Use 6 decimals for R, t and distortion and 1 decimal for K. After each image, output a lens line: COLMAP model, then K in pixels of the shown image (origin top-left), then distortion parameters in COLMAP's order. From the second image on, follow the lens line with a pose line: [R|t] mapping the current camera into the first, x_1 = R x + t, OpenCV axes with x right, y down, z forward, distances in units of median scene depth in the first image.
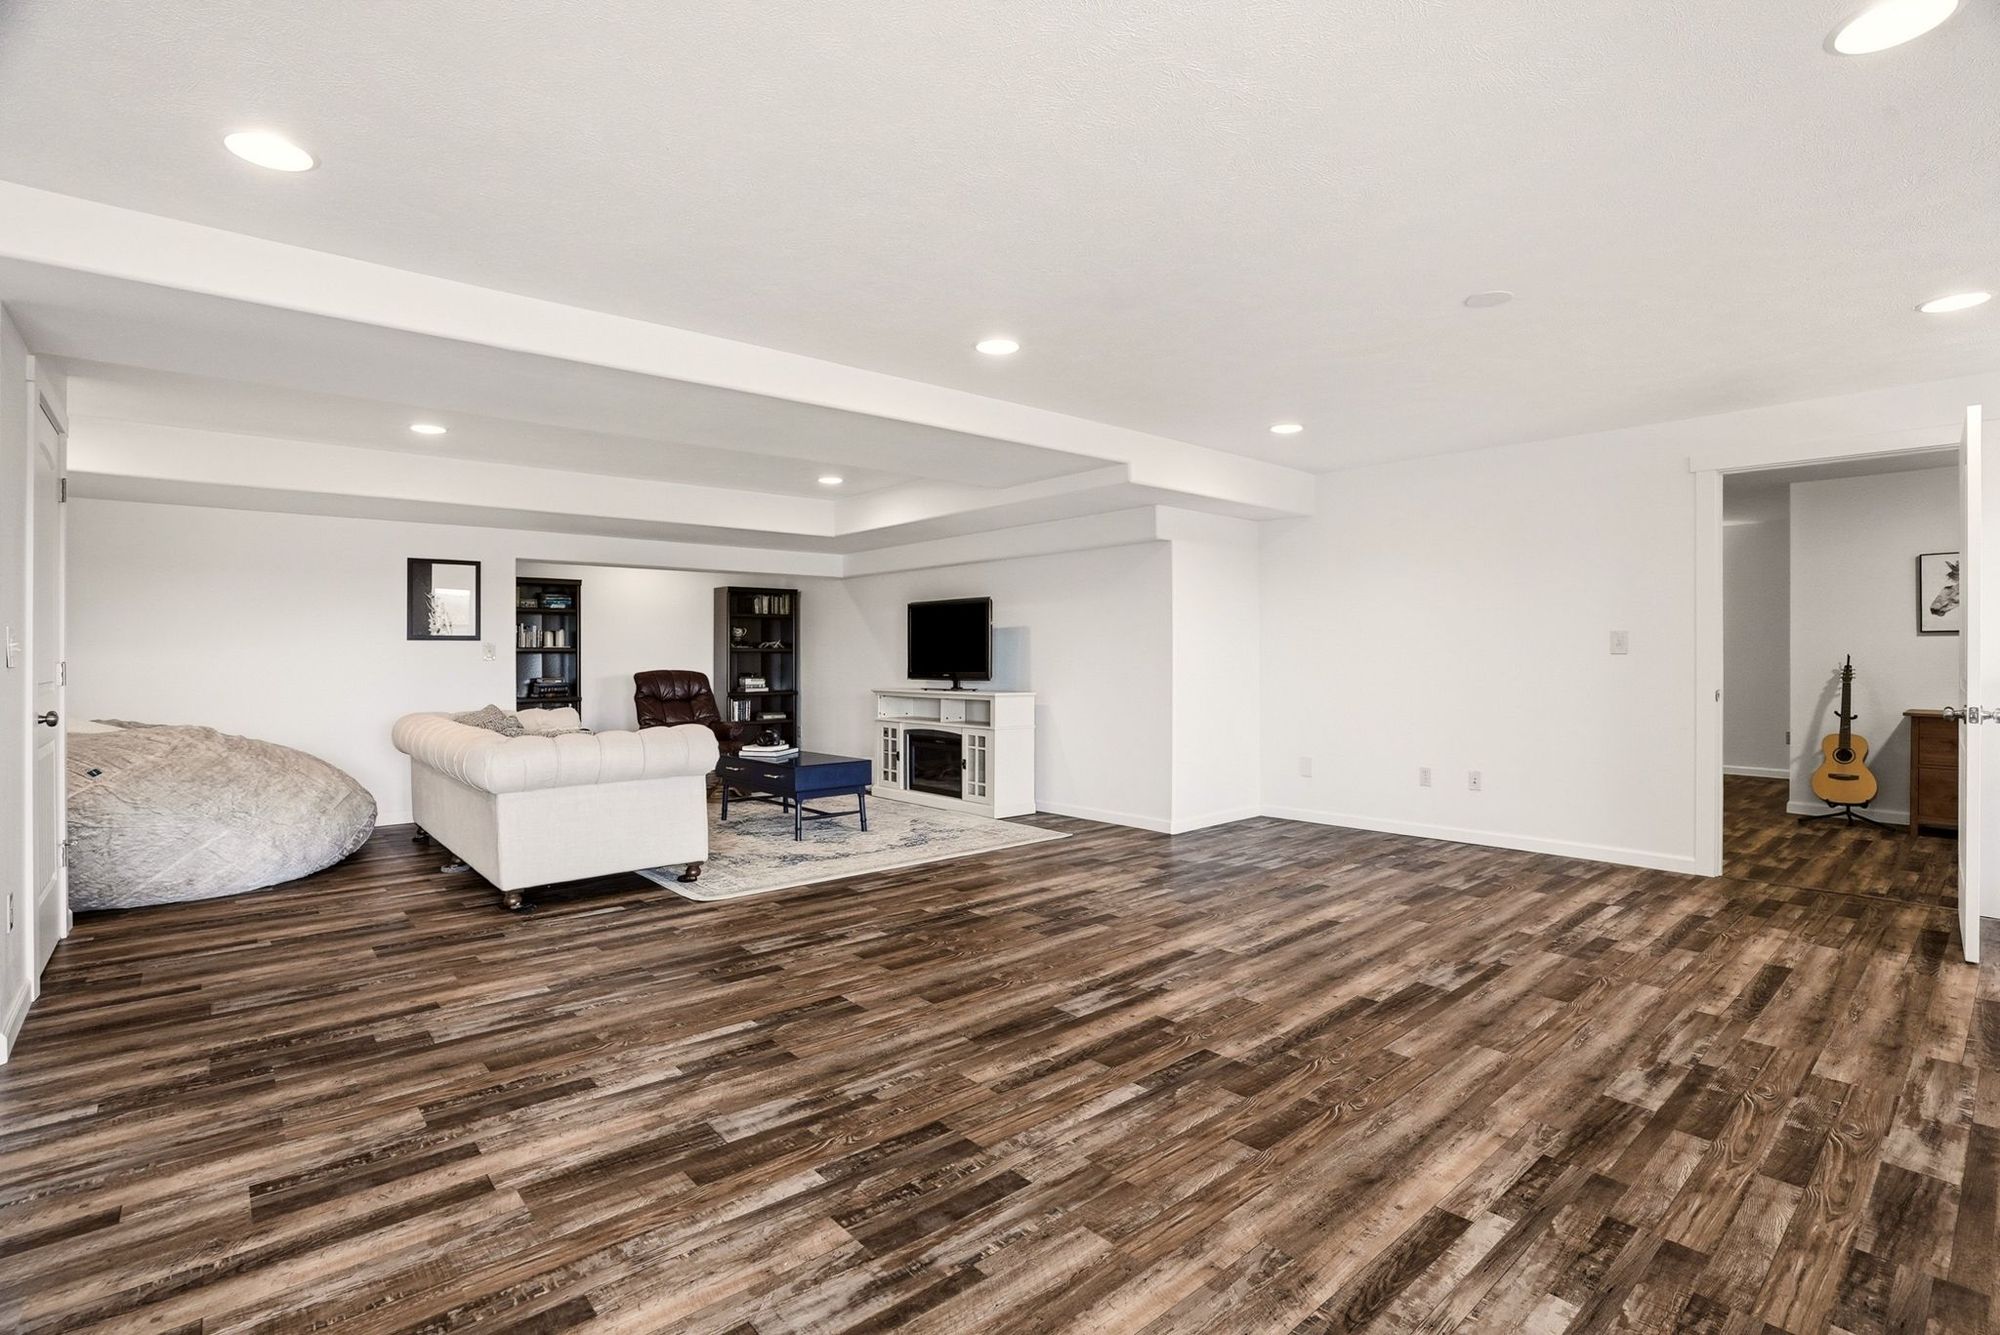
lens RADIAL K [[934.2, 0, 997.6], [0, 934.2, 661.3], [0, 0, 1]] dist [-0.019726, 0.000636]
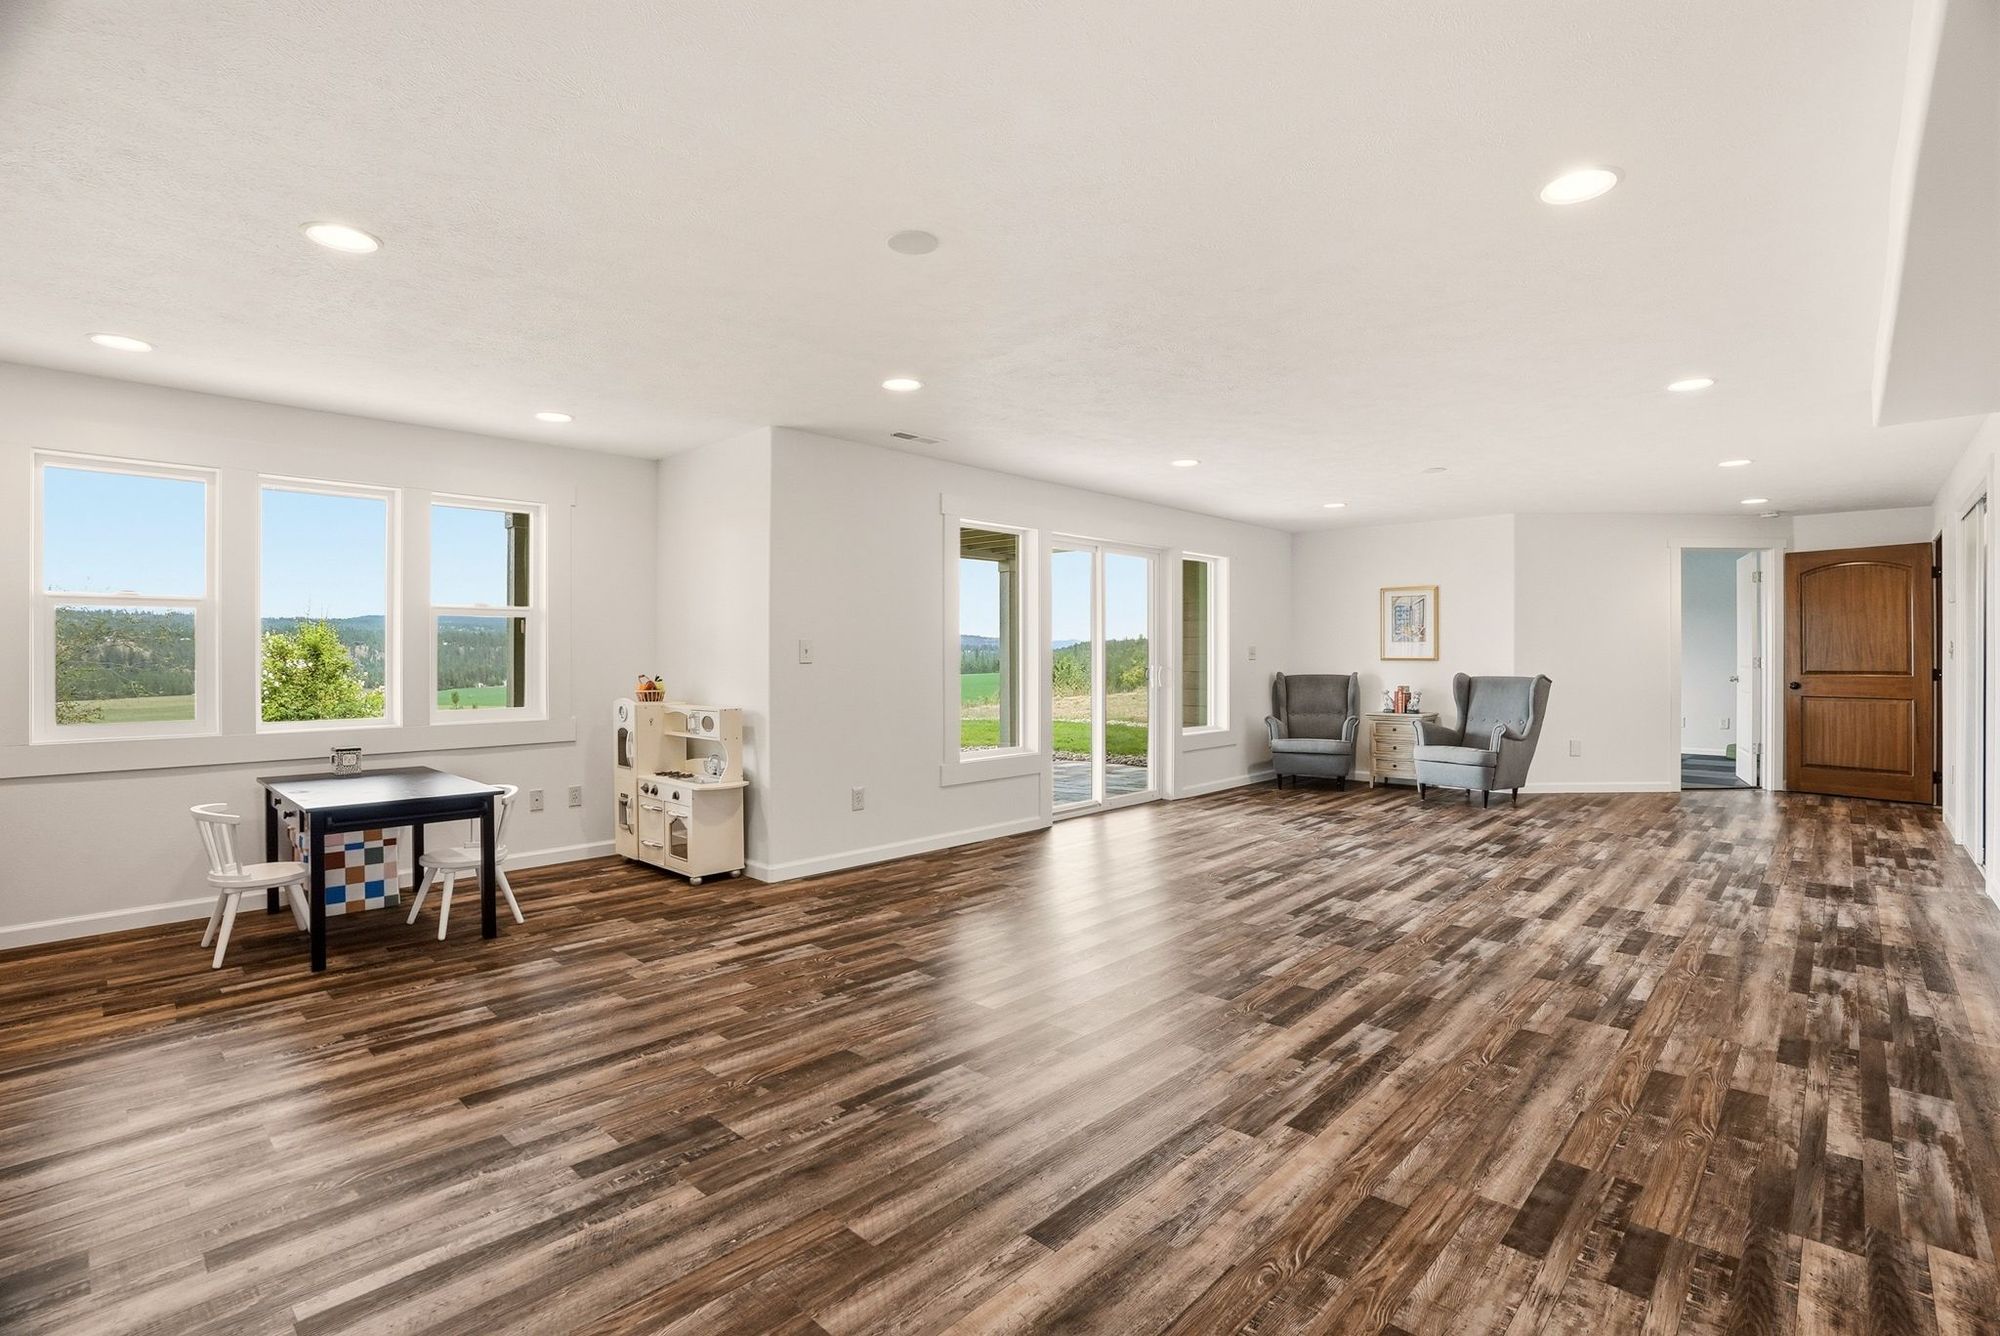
lens RADIAL K [[934.2, 0, 992.2], [0, 934.2, 659.0], [0, 0, 1]] dist [-0.019726, 0.000636]
pose [[-0.995484, -0.000123, -0.094929, 0.587488], [-0.000936, 0.999963, 0.008523, -0.016795], [0.094925, 0.008574, -0.995448, 1.989176]]
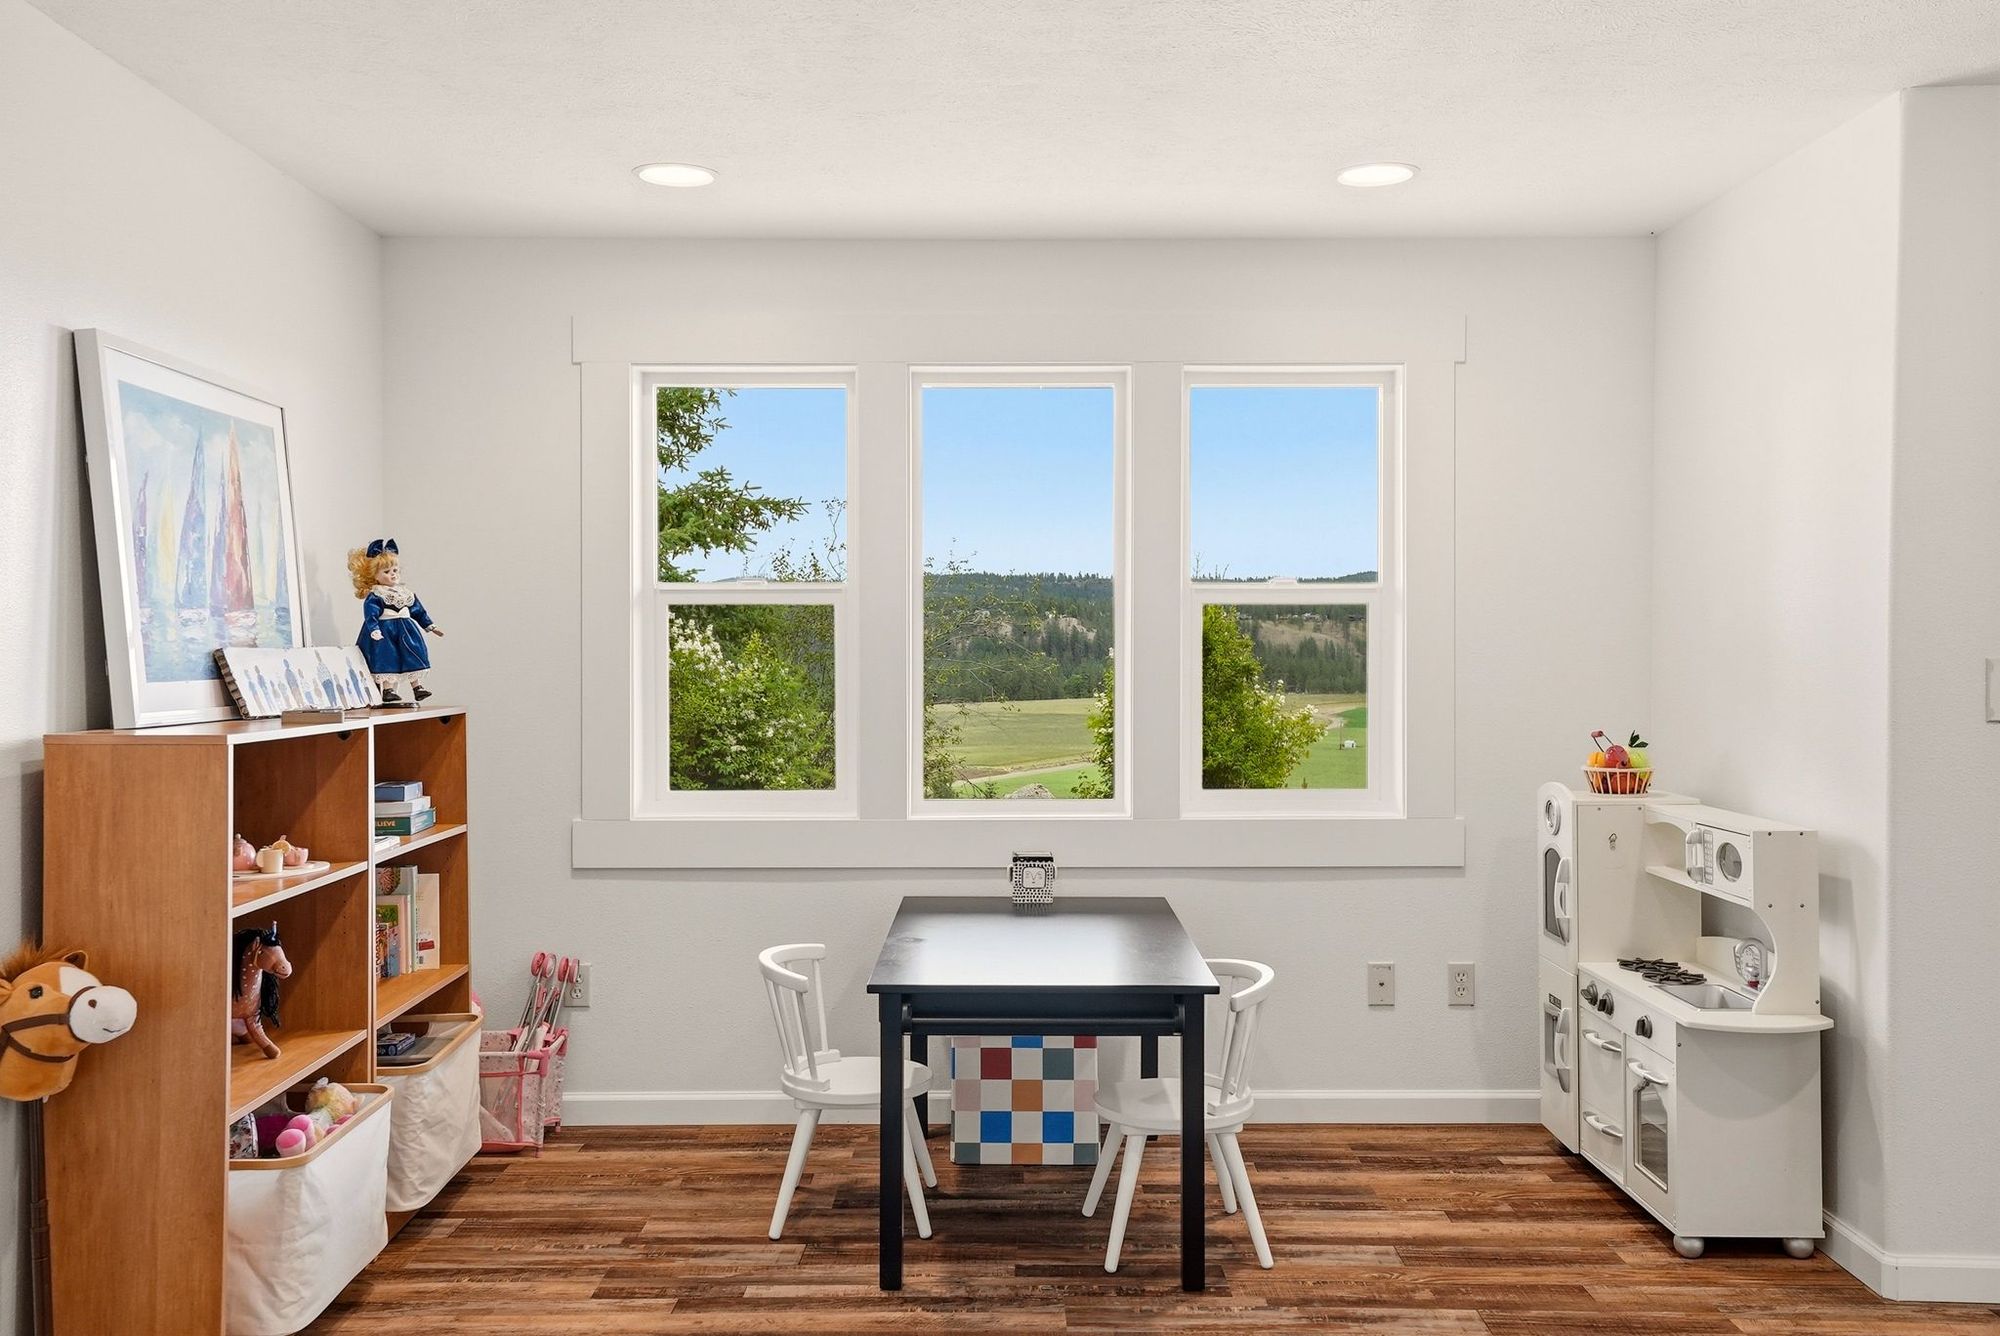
lens RADIAL K [[1793.0, 0, 989.3], [0, 1793.0, 676.7], [0, 0, 1]] dist [0.062481, -0.014904]
pose [[-0.759269, -0.015804, 0.650585, 0.484171], [0.001714, 0.999653, 0.026284, -0.058711], [-0.650774, 0.021072, -0.758979, 1.624871]]
